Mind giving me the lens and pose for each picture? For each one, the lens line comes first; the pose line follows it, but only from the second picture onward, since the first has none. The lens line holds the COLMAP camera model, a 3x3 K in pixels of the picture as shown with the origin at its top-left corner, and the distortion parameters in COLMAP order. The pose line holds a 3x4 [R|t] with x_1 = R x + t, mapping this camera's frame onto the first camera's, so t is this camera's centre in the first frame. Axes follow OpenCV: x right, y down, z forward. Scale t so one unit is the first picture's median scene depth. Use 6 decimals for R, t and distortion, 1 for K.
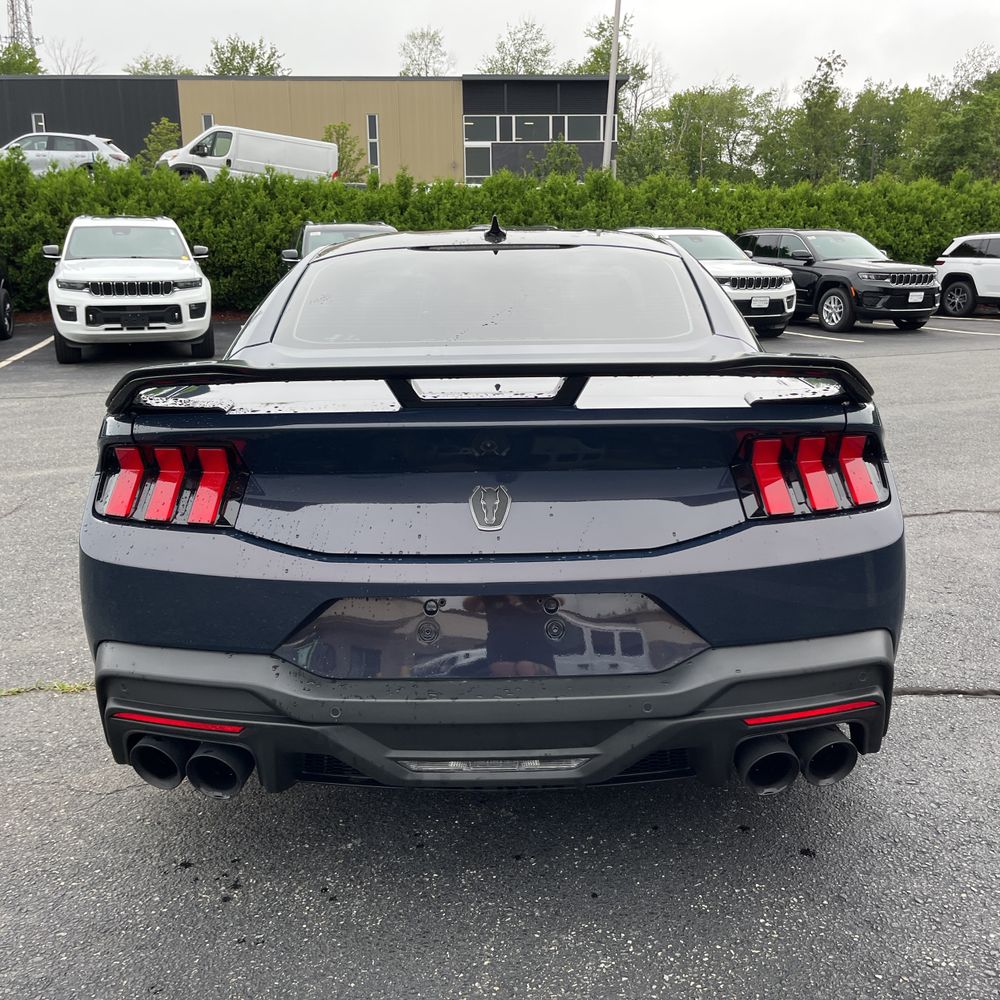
lens RADIAL K [[1005.9, 0, 530.7], [0, 1005.9, 481.4], [0, 0, 1]] dist [0.043193, -0.036410]
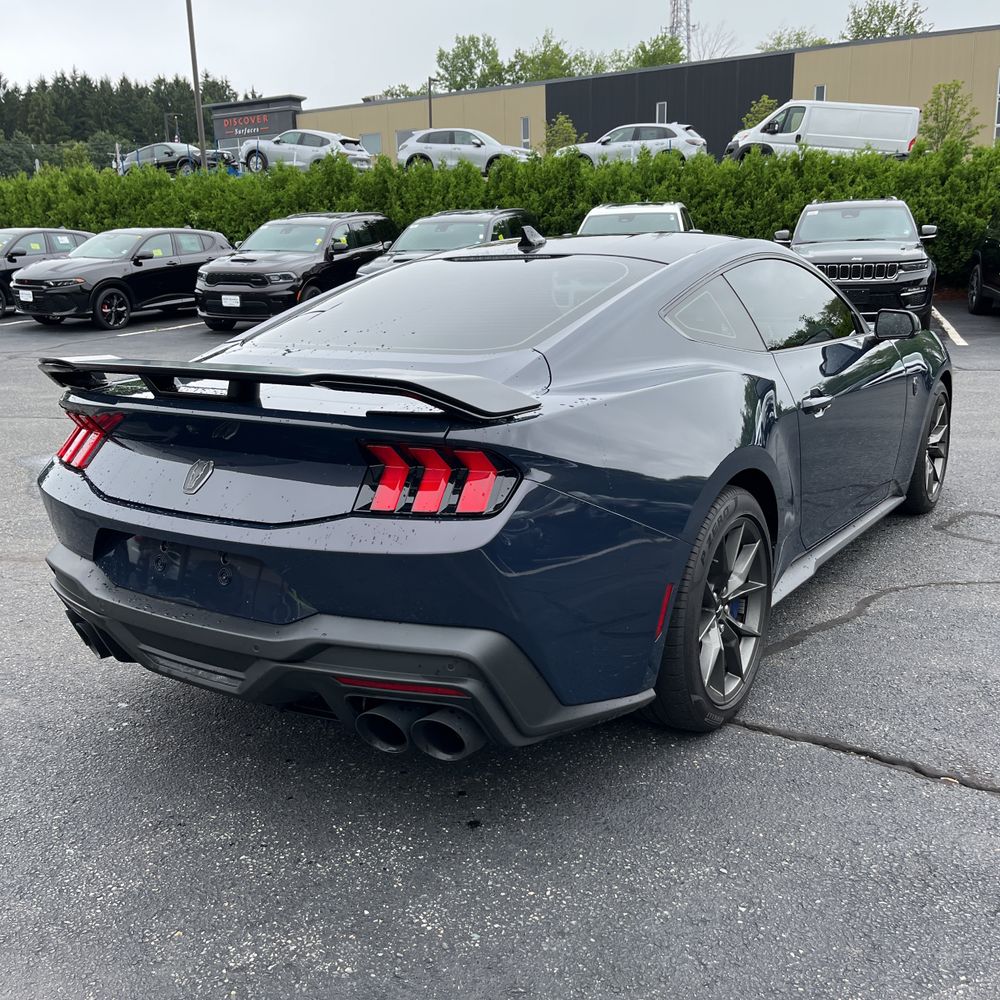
lens RADIAL K [[1014.2, 0, 505.1], [0, 1014.2, 506.0], [0, 0, 1]] dist [0.046165, -0.052375]
pose [[0.828493, 0.125468, -0.545763, 0.086847], [-0.100806, 0.992072, 0.075043, -0.006516], [0.550852, -0.007156, 0.834572, 0.009366]]
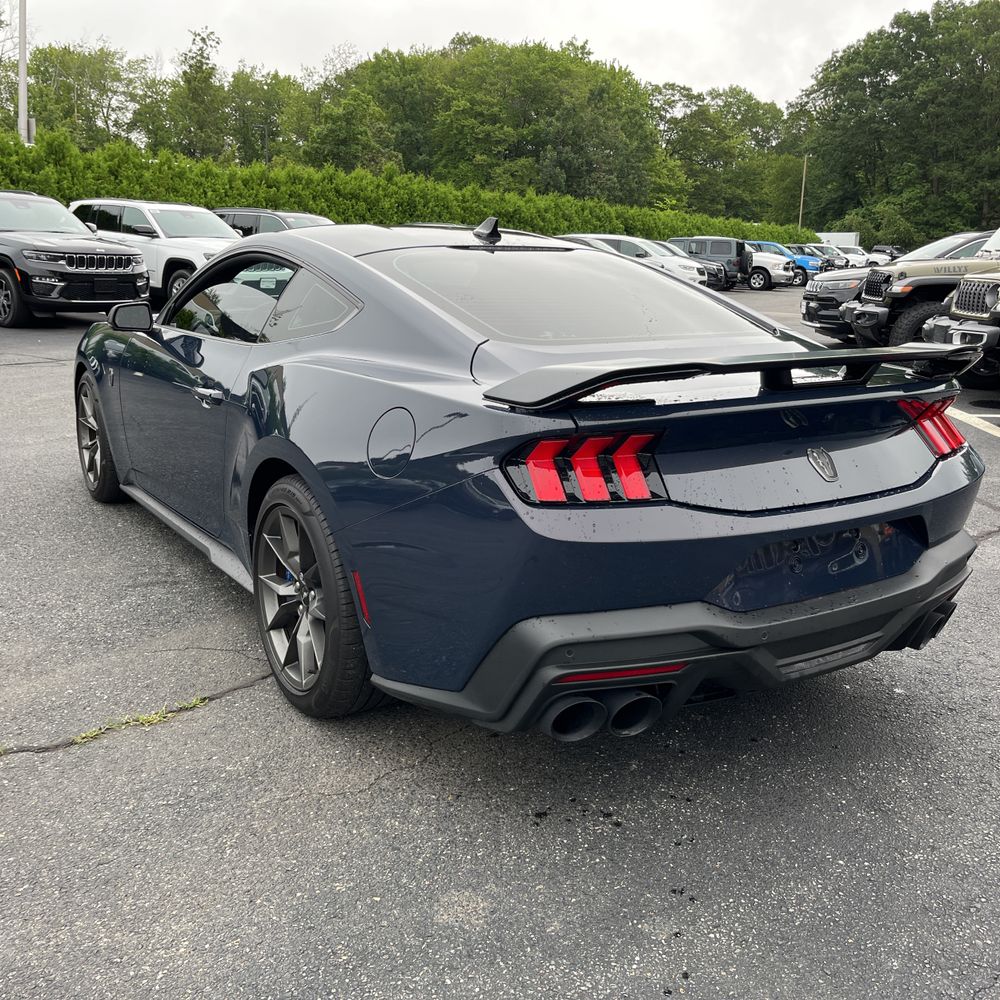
lens RADIAL K [[999.4, 0, 499.6], [0, 999.4, 479.7], [0, 0, 1]] dist [0.039073, -0.018091]
pose [[0.842087, -0.091004, 0.531609, -0.093509], [0.078585, 0.995846, 0.045993, -0.004074], [-0.533586, 0.003046, 0.845740, 0.009645]]
